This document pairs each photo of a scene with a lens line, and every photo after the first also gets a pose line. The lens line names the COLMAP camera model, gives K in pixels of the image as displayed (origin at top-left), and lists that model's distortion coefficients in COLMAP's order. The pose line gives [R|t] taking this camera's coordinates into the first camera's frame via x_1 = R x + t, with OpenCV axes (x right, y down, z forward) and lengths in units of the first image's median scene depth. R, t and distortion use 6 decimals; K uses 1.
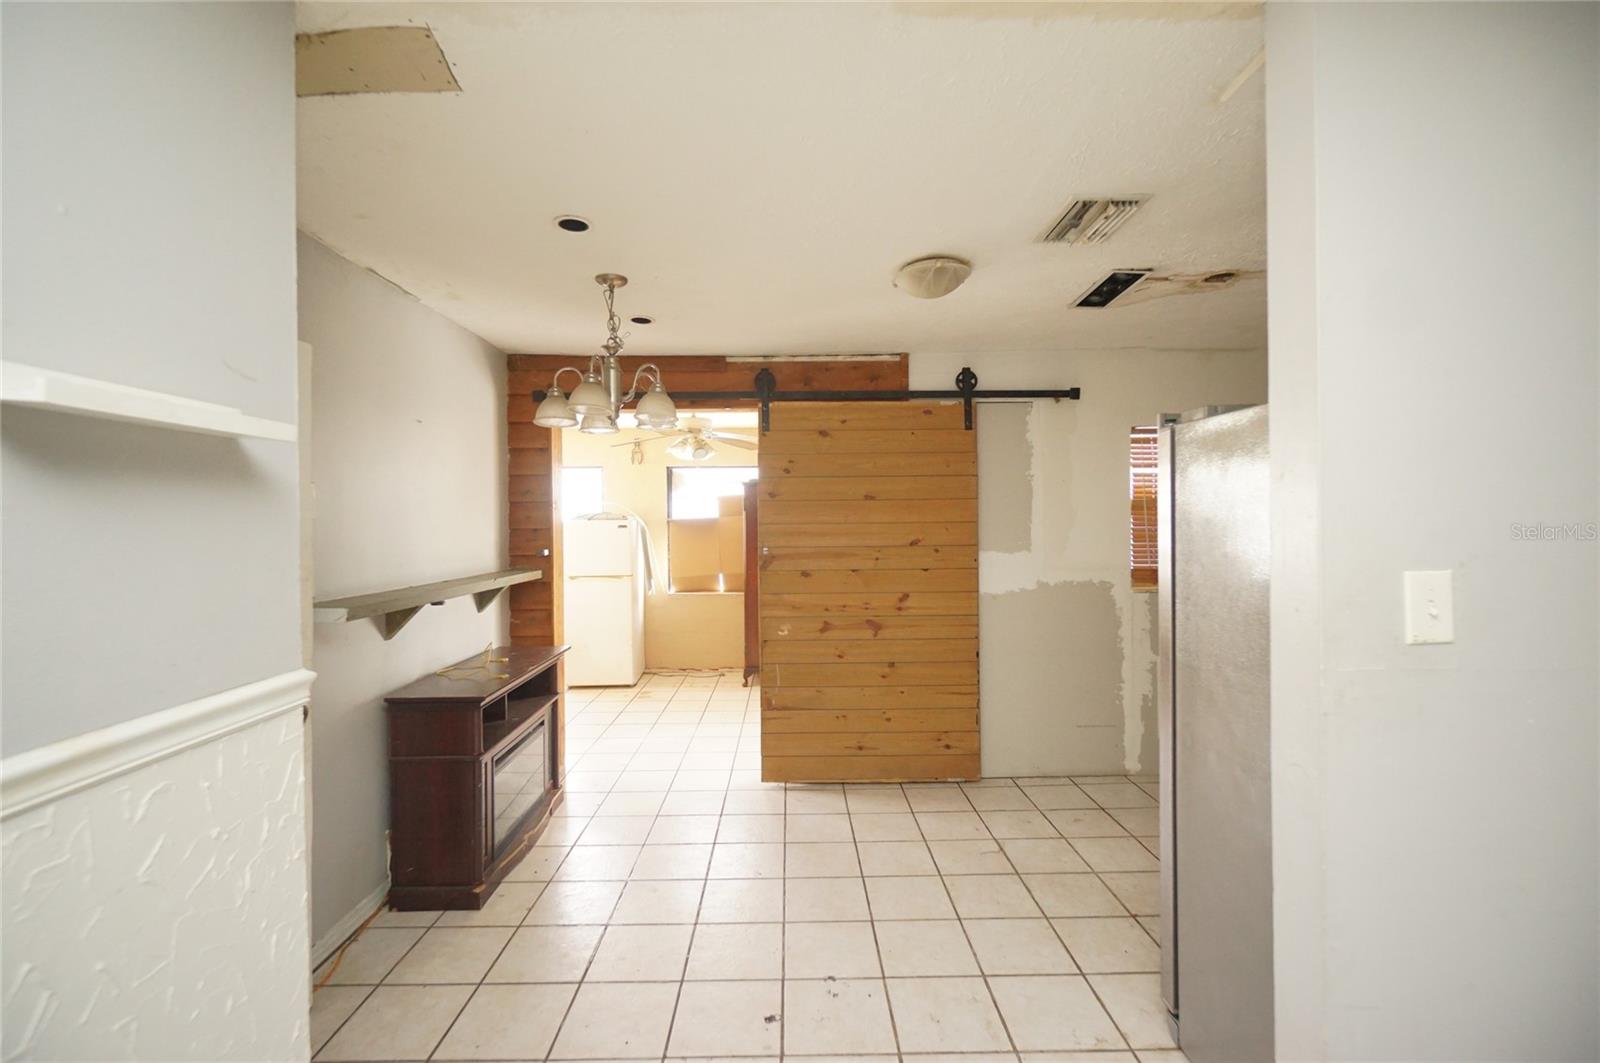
lens RADIAL K [[712.5, 0, 804.2], [0, 712.5, 526.9], [0, 0, 1]] dist [-0.000256, -0.000044]
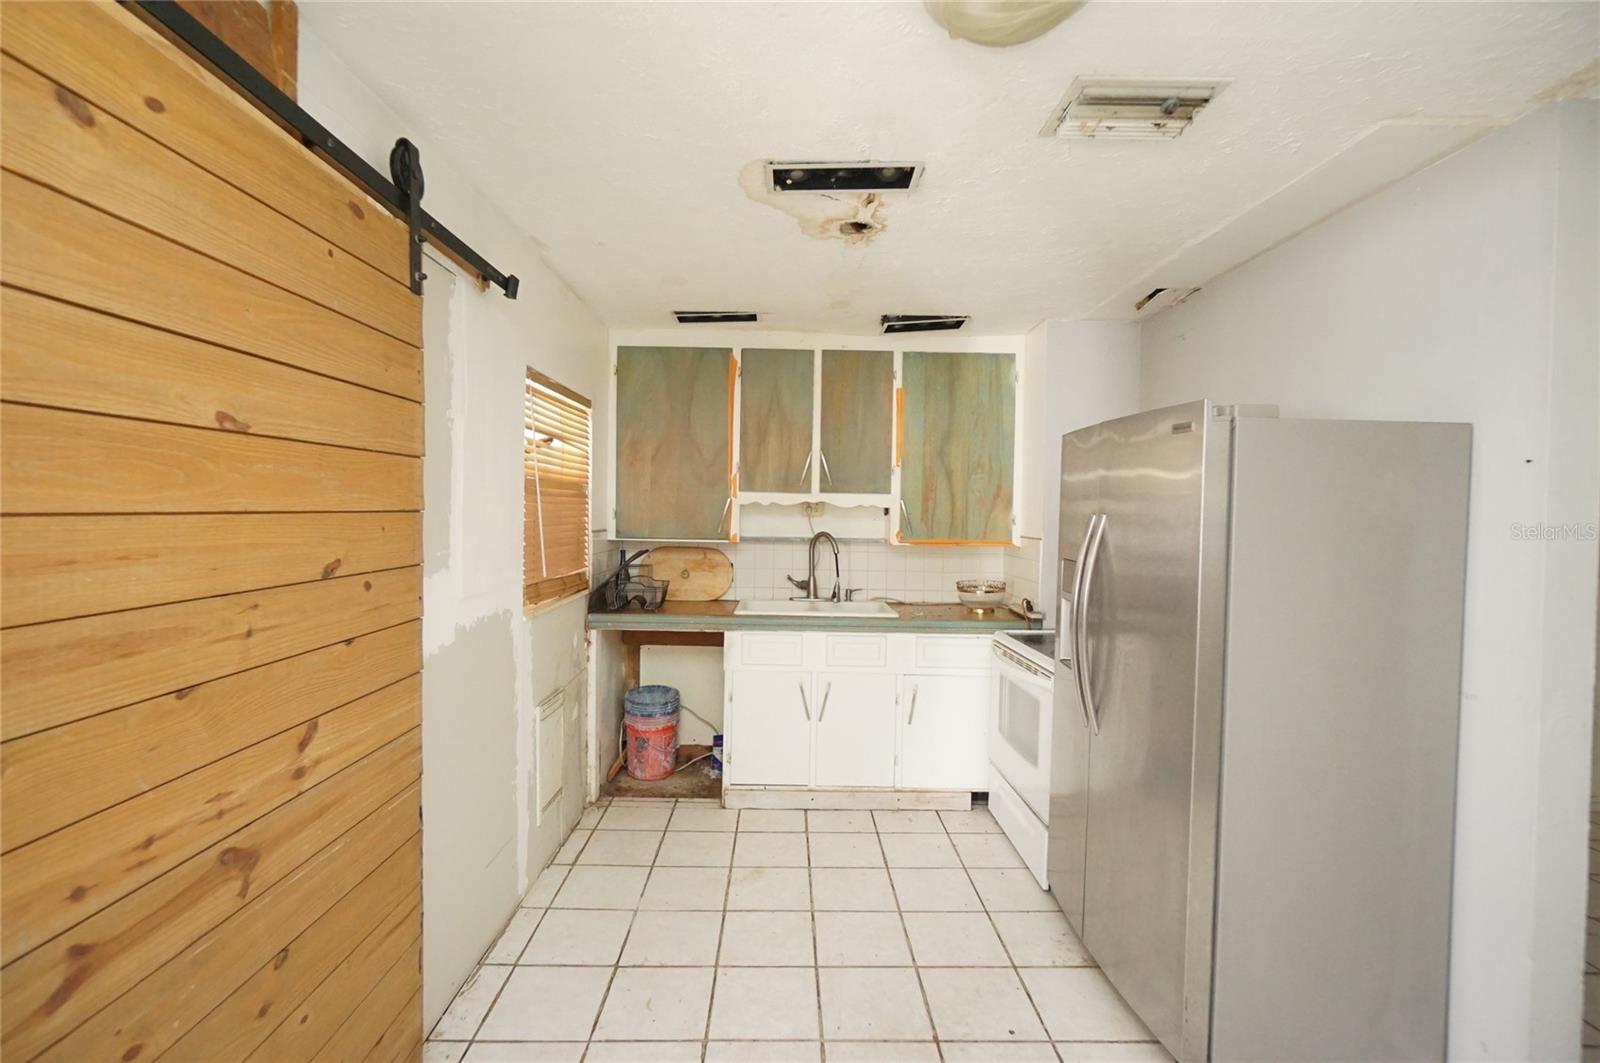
lens RADIAL K [[712.5, 0, 797.6], [0, 712.5, 531.0], [0, 0, 1]] dist [-0.000256, -0.000044]
pose [[-0.008939, -0.023747, 0.999678, -0.195670], [-0.008547, 0.999683, 0.023670, -0.007143], [-0.999924, -0.008333, -0.009139, 0.773931]]
